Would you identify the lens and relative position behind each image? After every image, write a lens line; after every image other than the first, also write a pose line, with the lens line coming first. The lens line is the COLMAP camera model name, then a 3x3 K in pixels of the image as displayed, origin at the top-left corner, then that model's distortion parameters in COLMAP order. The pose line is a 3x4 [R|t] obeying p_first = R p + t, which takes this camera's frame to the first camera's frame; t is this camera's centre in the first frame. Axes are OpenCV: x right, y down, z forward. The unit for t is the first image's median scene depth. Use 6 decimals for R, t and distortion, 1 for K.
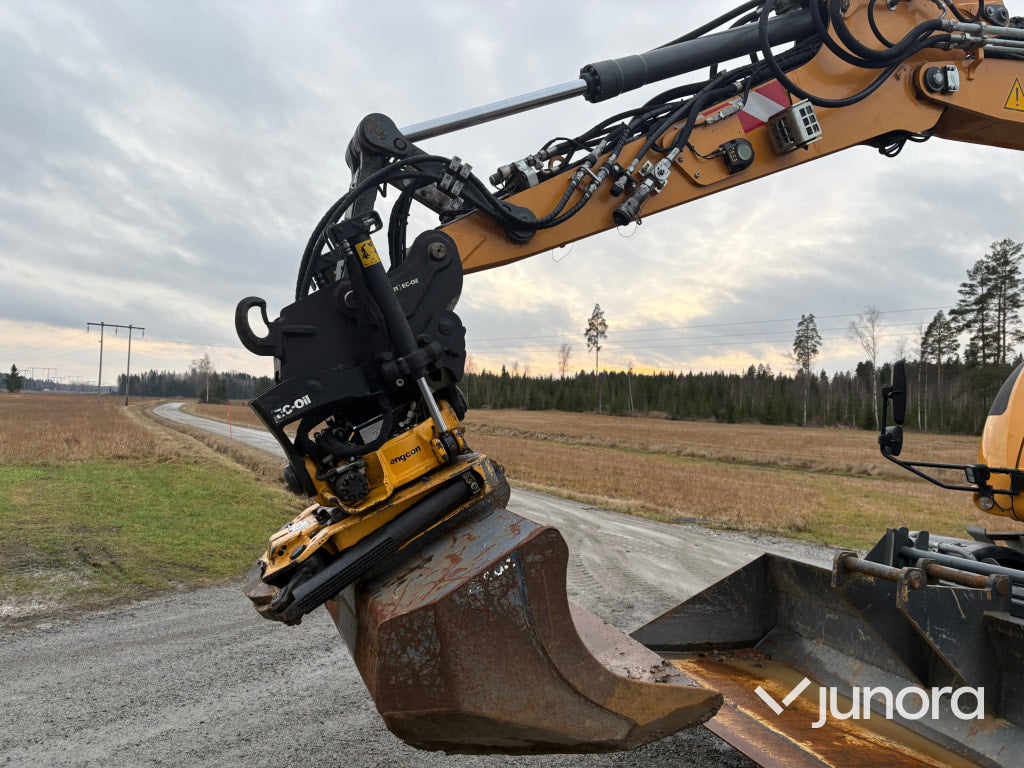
lens RADIAL K [[766.9, 0, 502.8], [0, 766.9, 386.2], [0, 0, 1]] dist [0.069716, -0.073916]
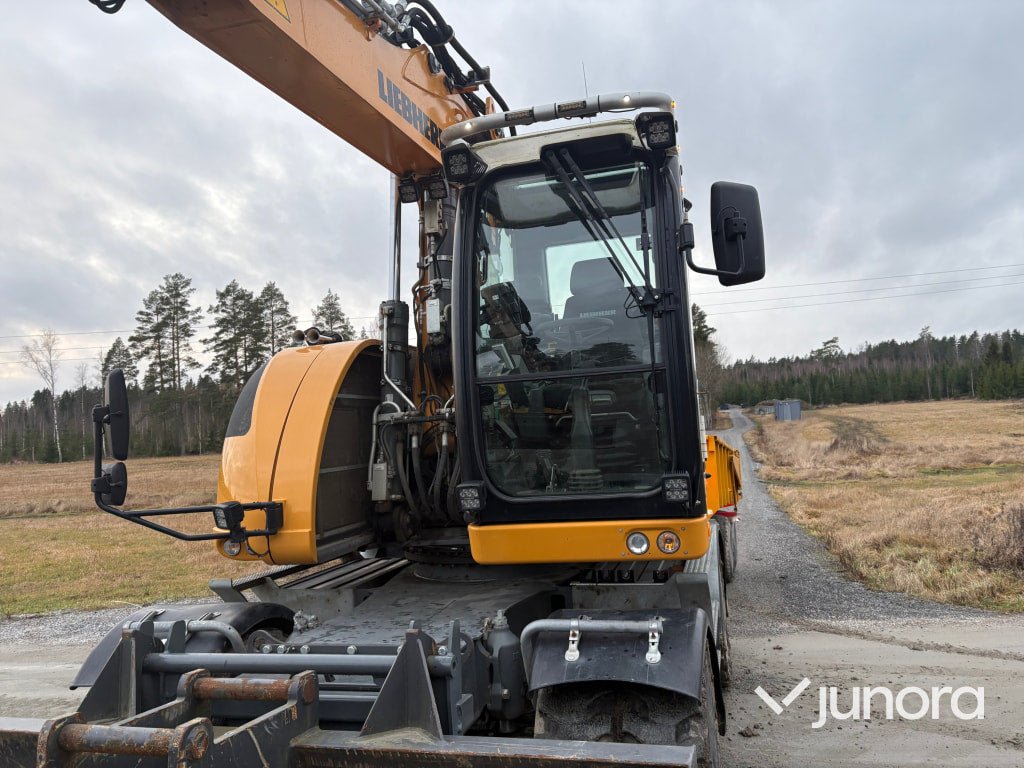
lens RADIAL K [[766.9, 0, 513.8], [0, 766.9, 383.2], [0, 0, 1]] dist [0.069716, -0.073916]
pose [[0.555882, -0.019617, 0.831030, 0.006081], [0.051646, 0.998605, -0.010974, 0.000292], [-0.829656, 0.049020, 0.556119, 0.015070]]
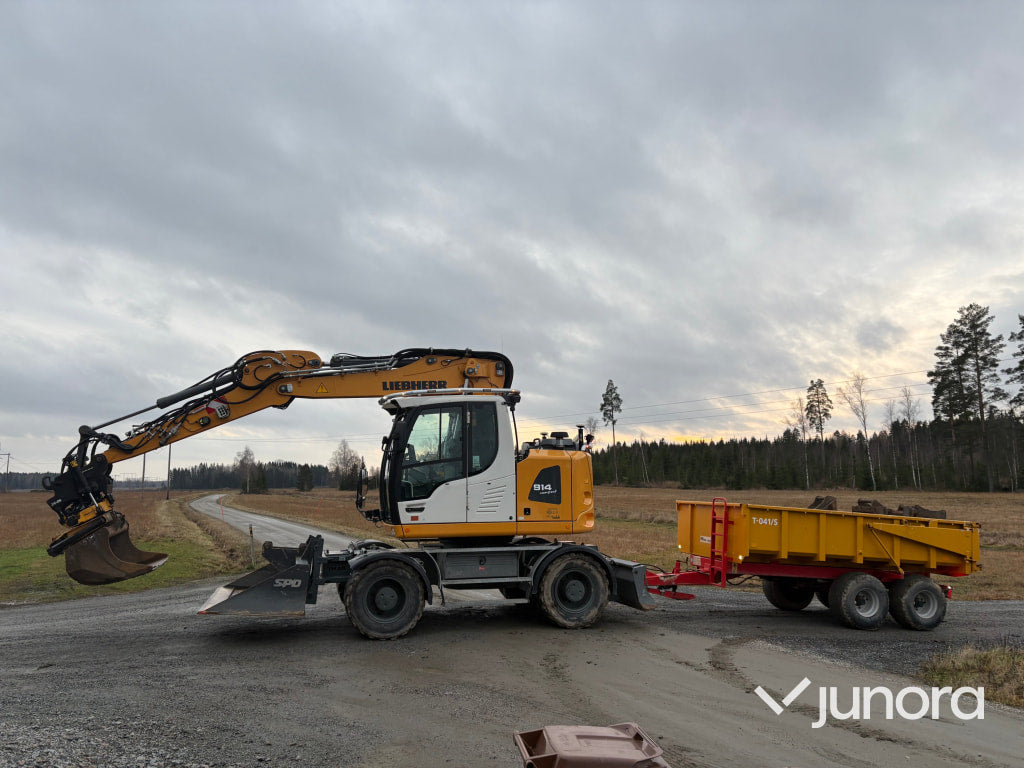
lens RADIAL K [[766.9, 0, 510.9], [0, 766.9, 378.7], [0, 0, 1]] dist [0.069716, -0.073916]
pose [[0.997657, -0.052969, -0.043296, 0.053174], [0.047964, 0.992838, -0.109416, -0.001330], [0.048782, 0.107083, 0.993053, -0.069073]]
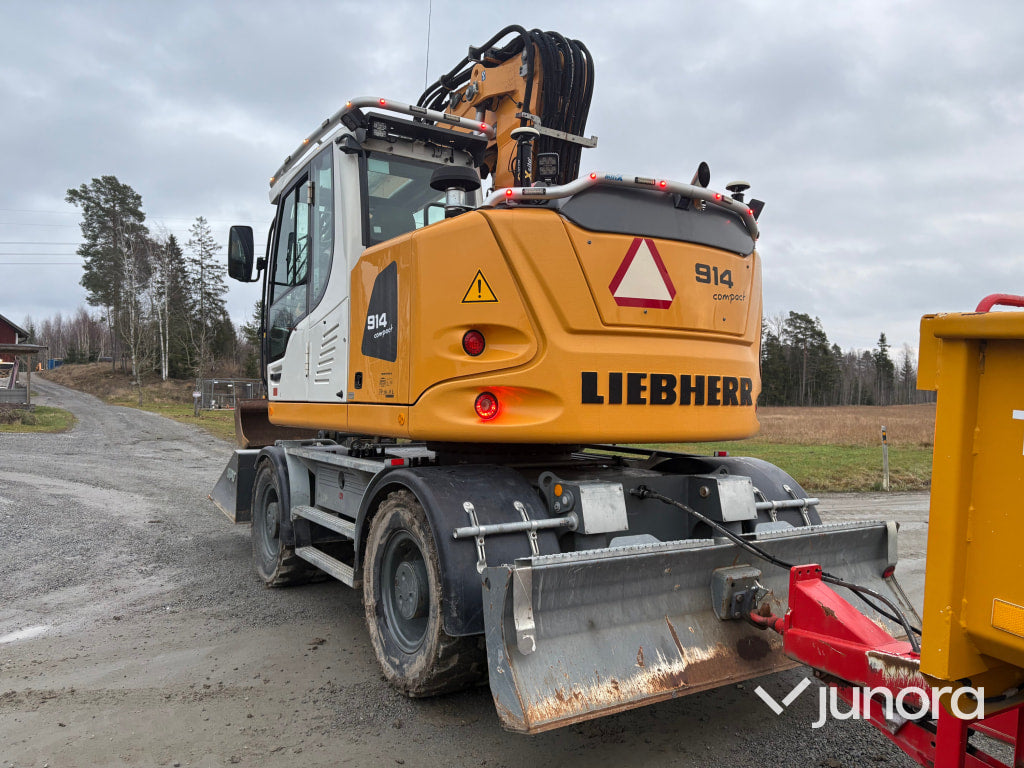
lens RADIAL K [[766.9, 0, 512.0], [0, 766.9, 387.8], [0, 0, 1]] dist [0.069716, -0.073916]
pose [[0.232426, -0.051877, -0.971229, 0.092994], [0.035735, 0.998358, -0.044774, 0.007541], [0.971957, -0.024301, 0.233899, 0.029562]]
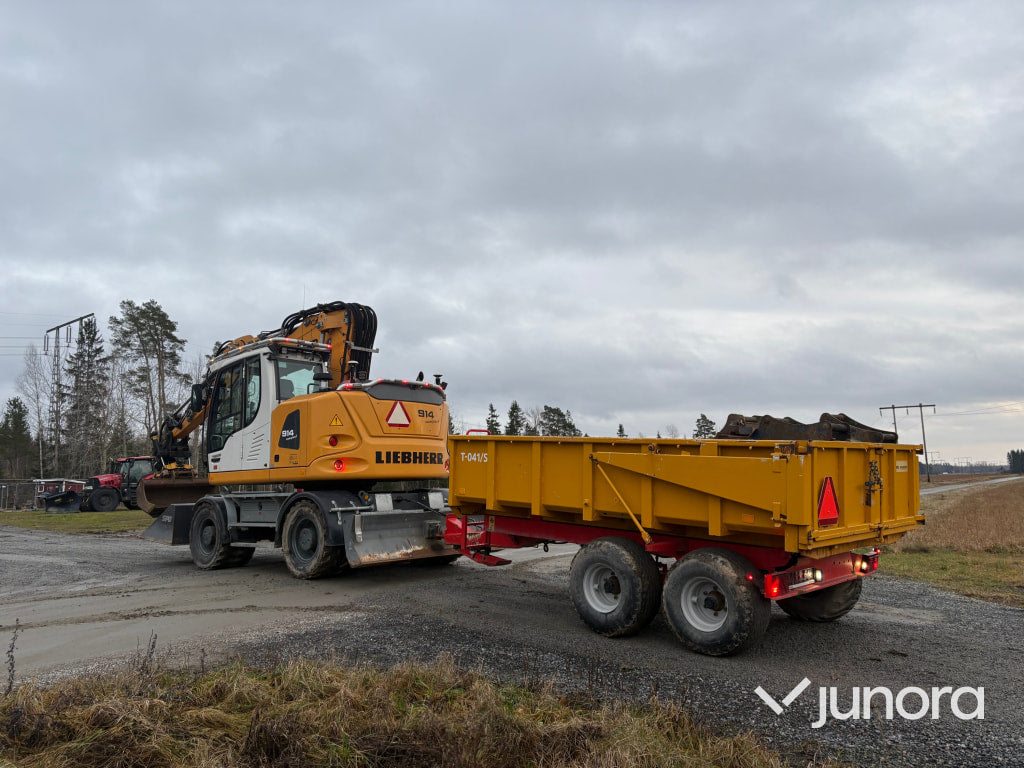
lens RADIAL K [[766.9, 0, 517.0], [0, 766.9, 380.3], [0, 0, 1]] dist [0.069716, -0.073916]
pose [[0.505845, -0.174769, -0.844735, 0.150850], [0.078272, 0.984521, -0.156818, 0.013030], [0.859066, 0.013206, 0.511694, 0.006953]]
